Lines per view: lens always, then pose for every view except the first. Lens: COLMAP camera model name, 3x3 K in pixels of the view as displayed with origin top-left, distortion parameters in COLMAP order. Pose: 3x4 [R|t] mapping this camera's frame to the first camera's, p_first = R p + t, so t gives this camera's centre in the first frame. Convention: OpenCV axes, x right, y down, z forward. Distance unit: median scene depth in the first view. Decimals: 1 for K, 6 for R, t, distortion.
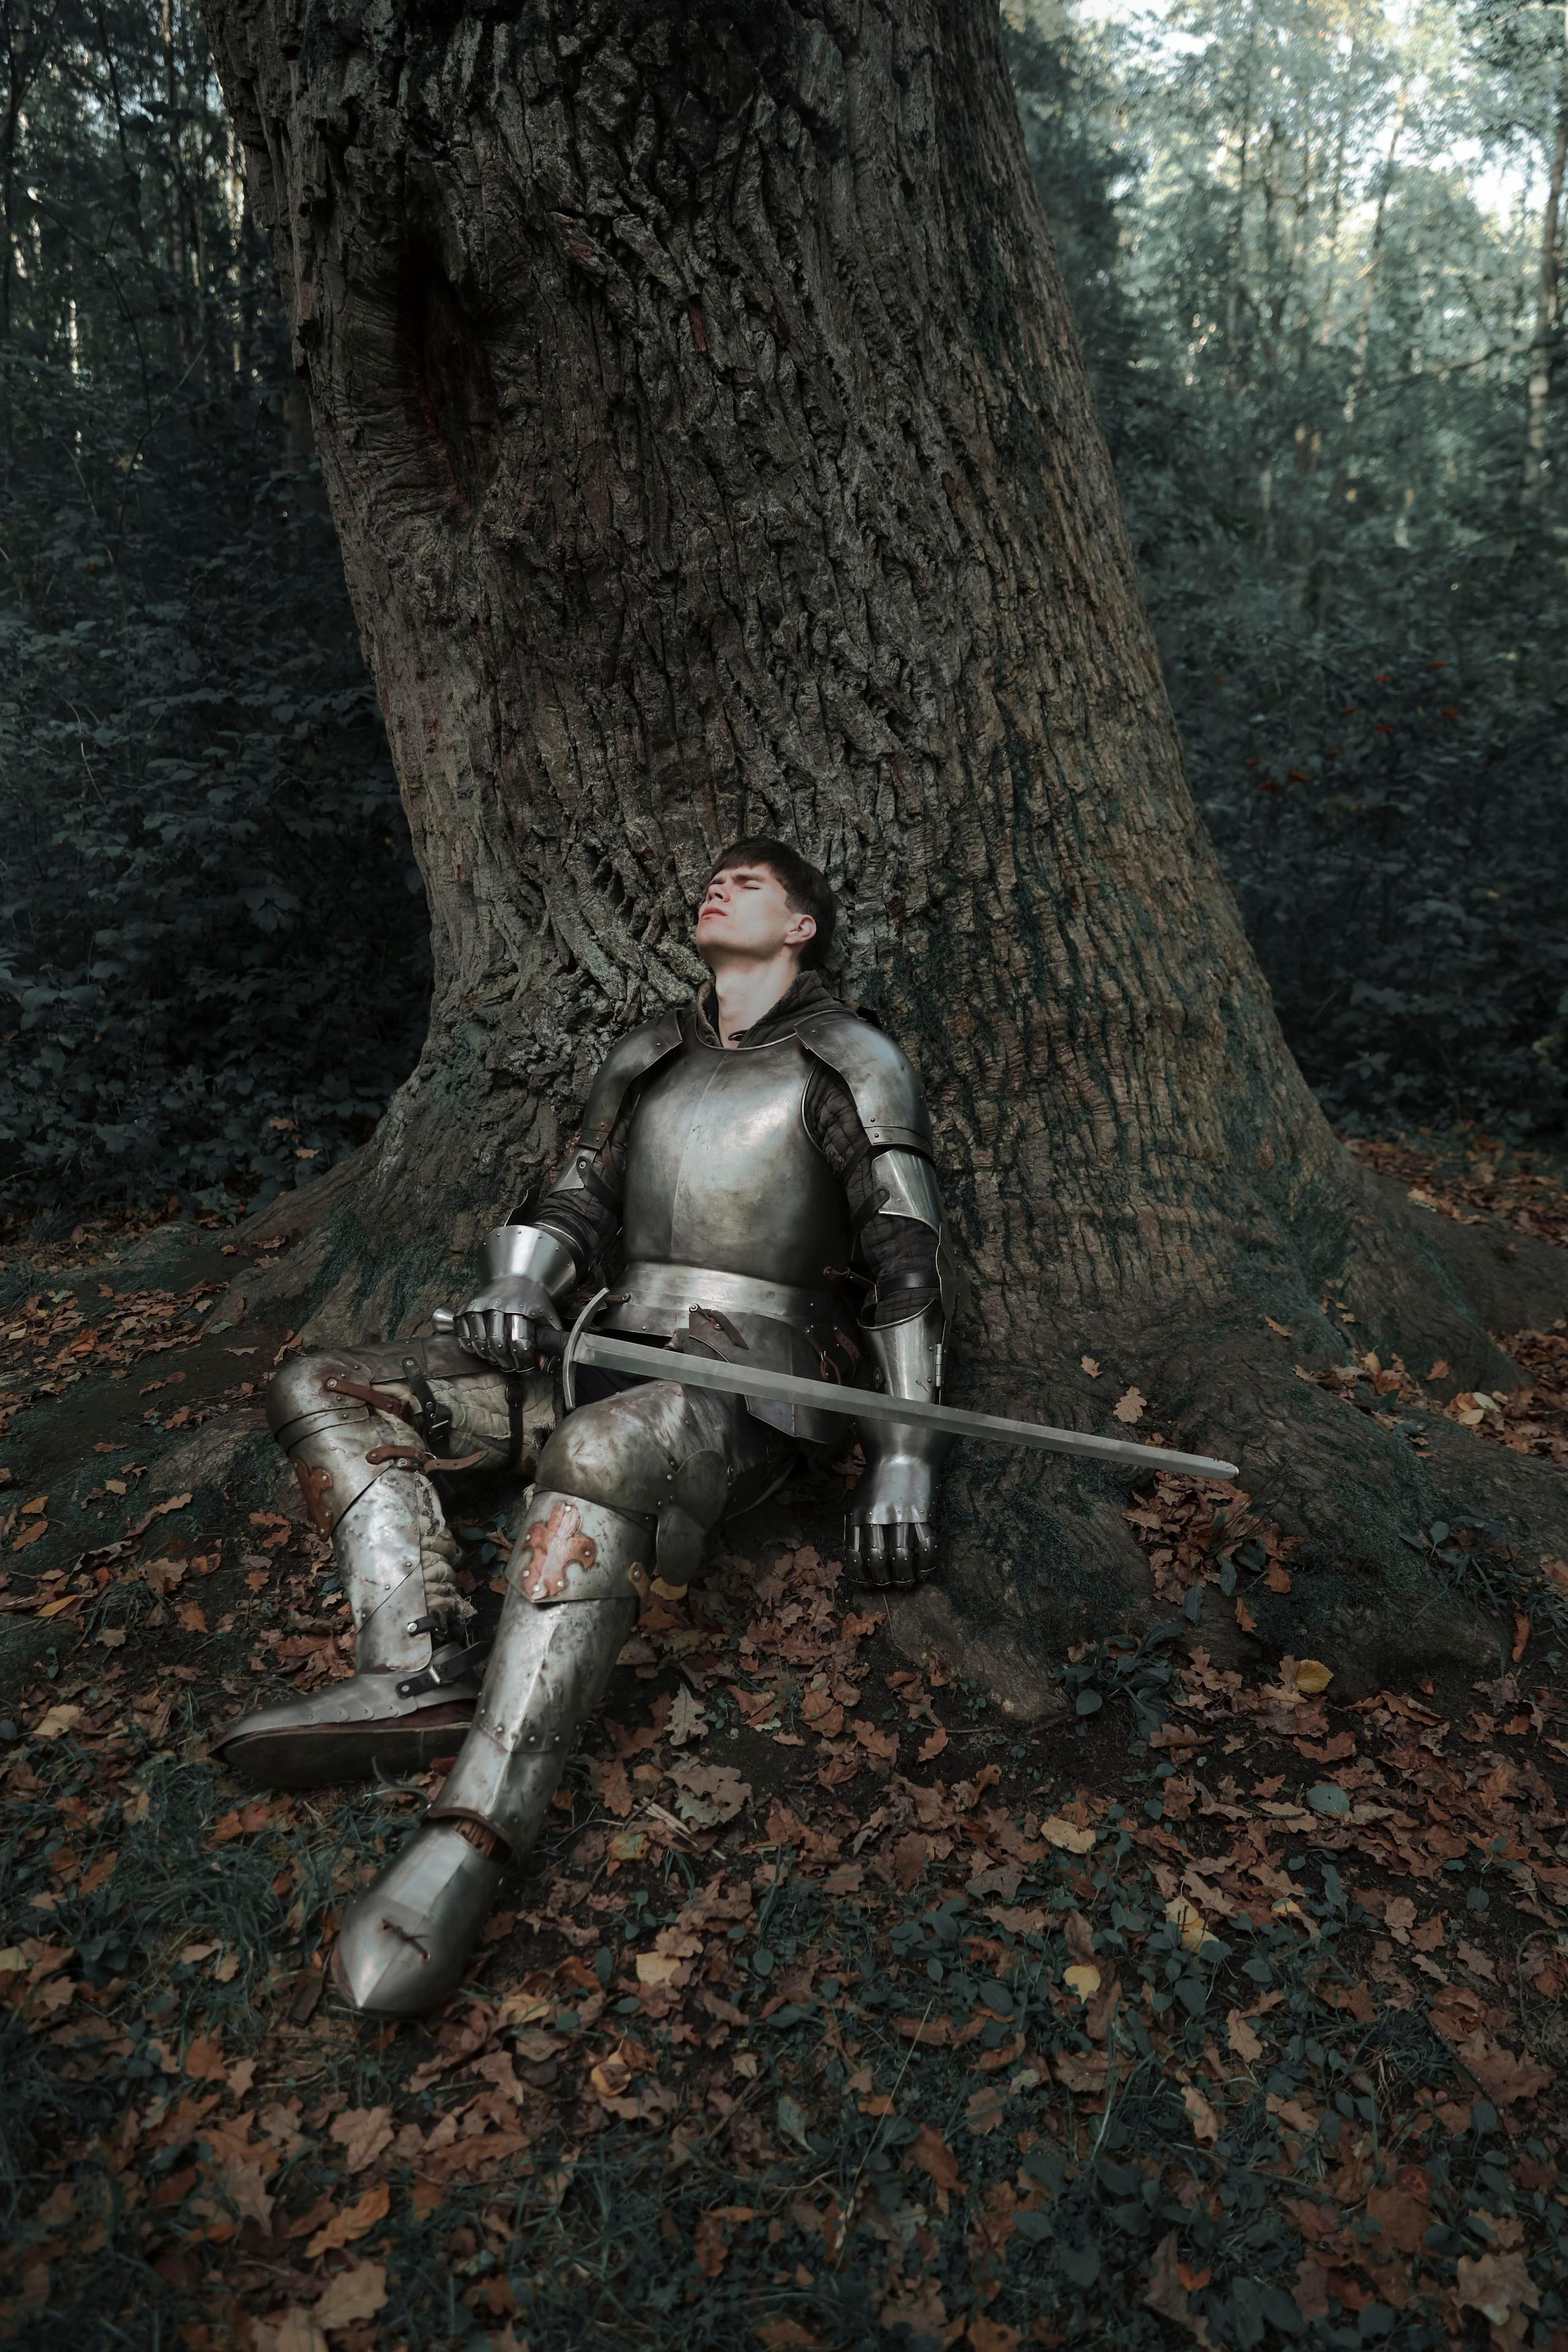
lens RADIAL K [[1580.9, 0, 778.4], [0, 1580.9, 1171.2], [0, 0, 1]] dist [-0.103582, 0.071180]
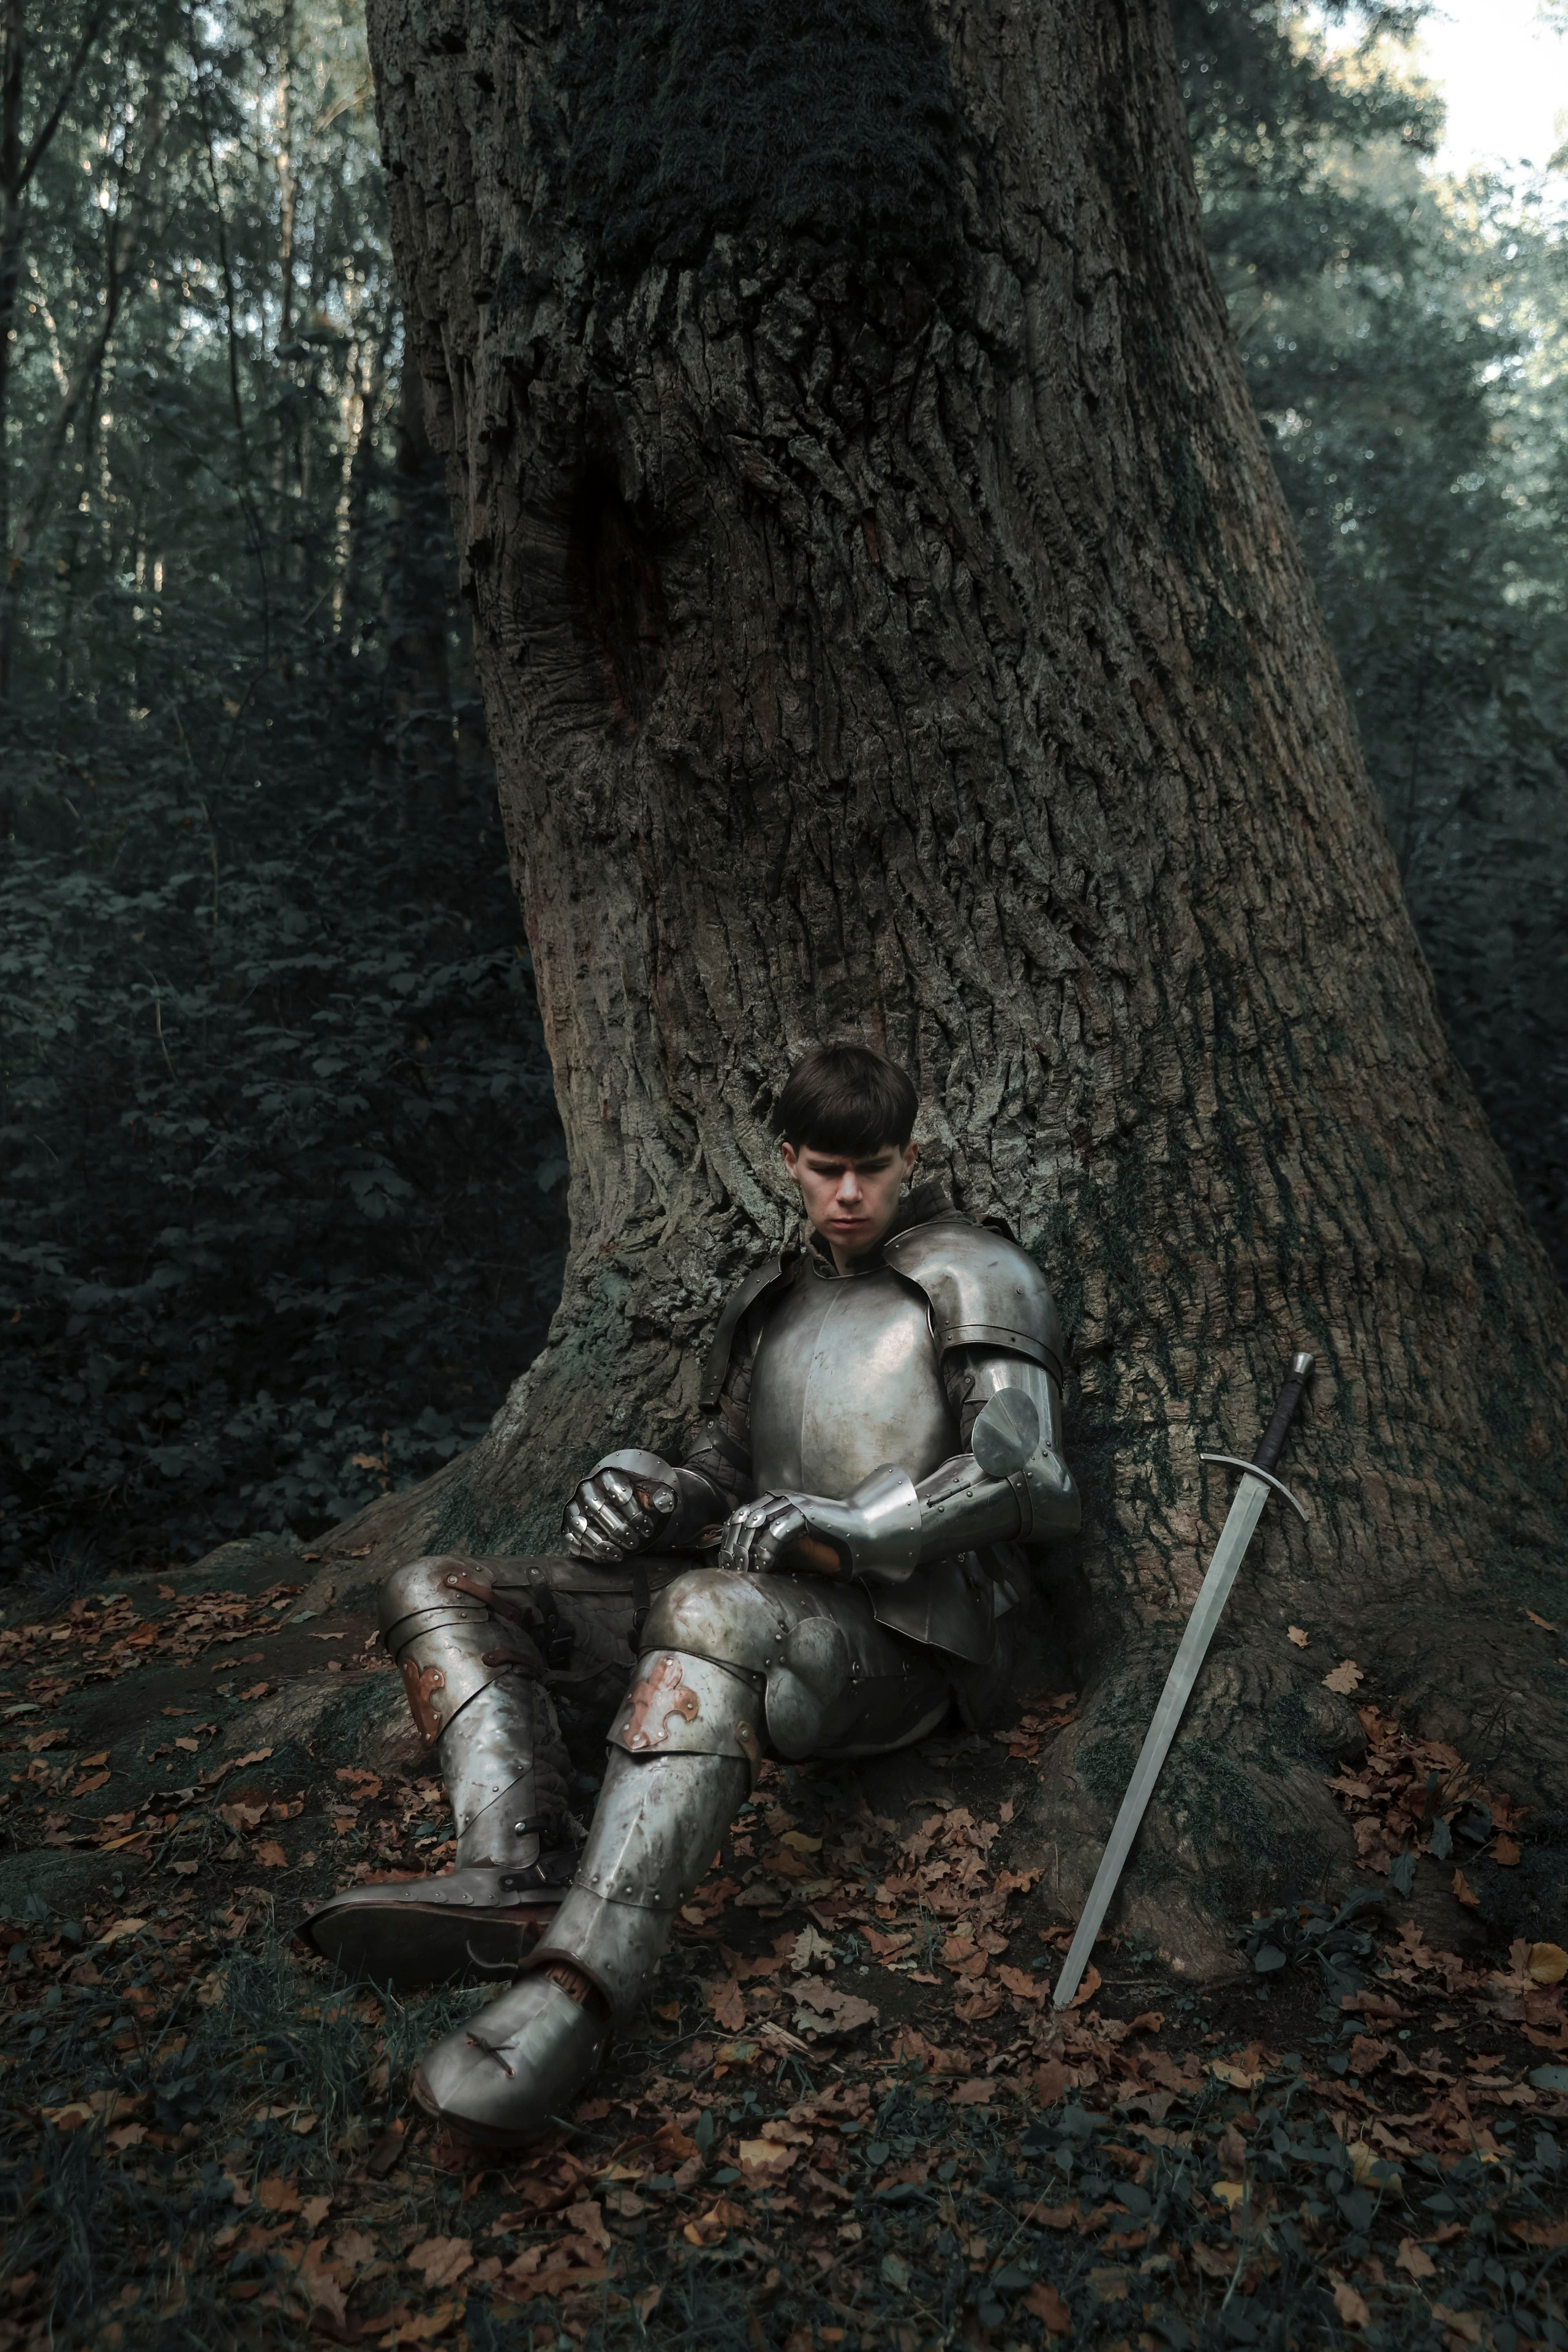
lens RADIAL K [[2233.2, 0, 767.7], [0, 2233.2, 1190.9], [0, 0, 1]] dist [-0.005781, 0.000000]
pose [[0.992990, 0.009172, -0.117838, 0.047545], [-0.035895, 0.973298, -0.226720, 0.162852], [0.112612, 0.229361, 0.966805, -0.257932]]
